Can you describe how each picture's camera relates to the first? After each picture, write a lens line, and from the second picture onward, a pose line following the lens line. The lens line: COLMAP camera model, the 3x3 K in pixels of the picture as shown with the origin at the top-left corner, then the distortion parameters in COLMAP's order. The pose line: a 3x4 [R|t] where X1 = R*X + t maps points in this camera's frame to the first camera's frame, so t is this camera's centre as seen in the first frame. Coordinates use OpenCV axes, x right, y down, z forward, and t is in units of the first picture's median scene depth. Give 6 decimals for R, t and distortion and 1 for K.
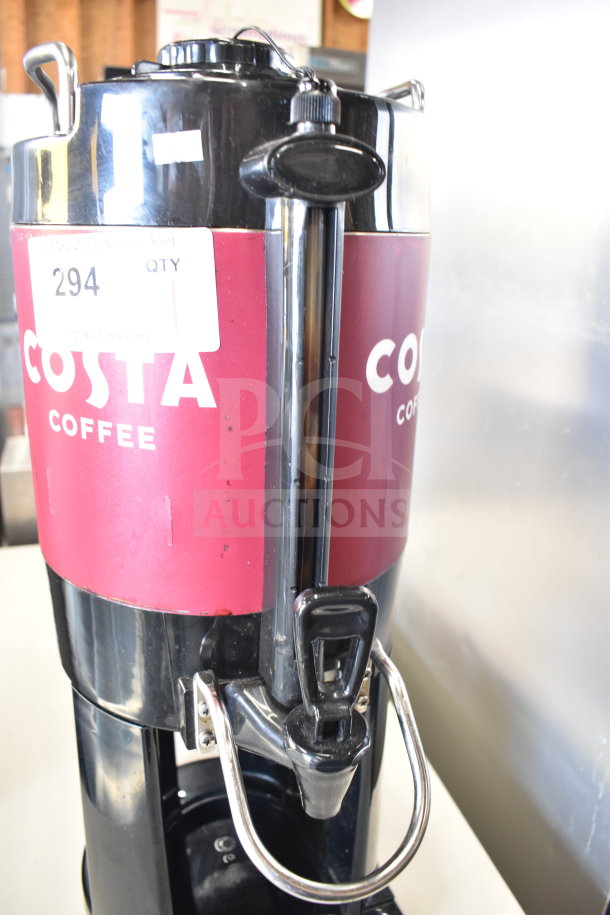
lens RADIAL K [[700.6, 0, 305.0], [0, 700.6, 457.5], [0, 0, 1]] dist [-0.094190, 0.001332]
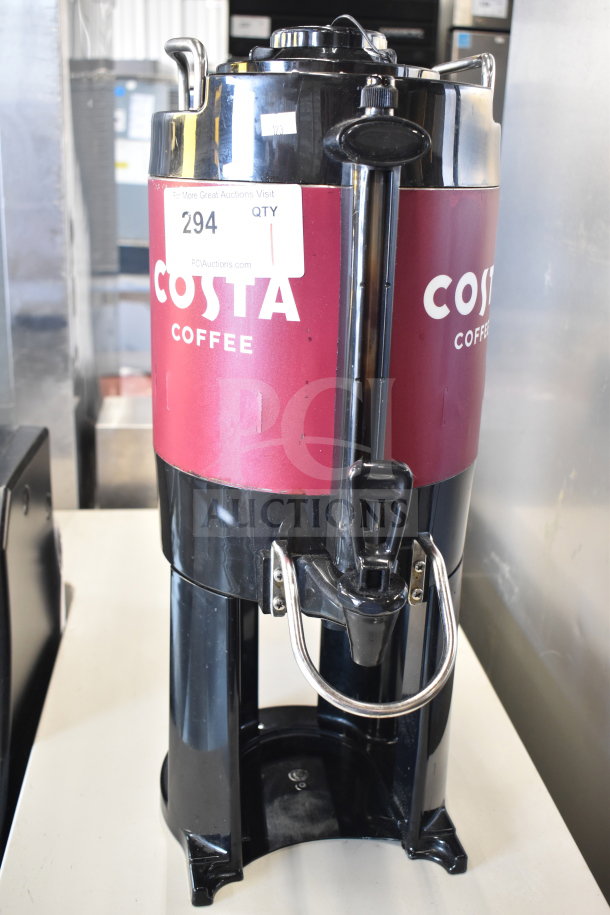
lens RADIAL K [[936.2, 0, 305.0], [0, 936.2, 457.5], [0, 0, 1]] dist [-0.079094, 0.008082]
pose [[0.983378, 0.056330, -0.172614, 0.191769], [-0.058546, 0.998255, -0.007769, 0.189210], [0.171875, 0.017745, 0.984959, -0.686992]]
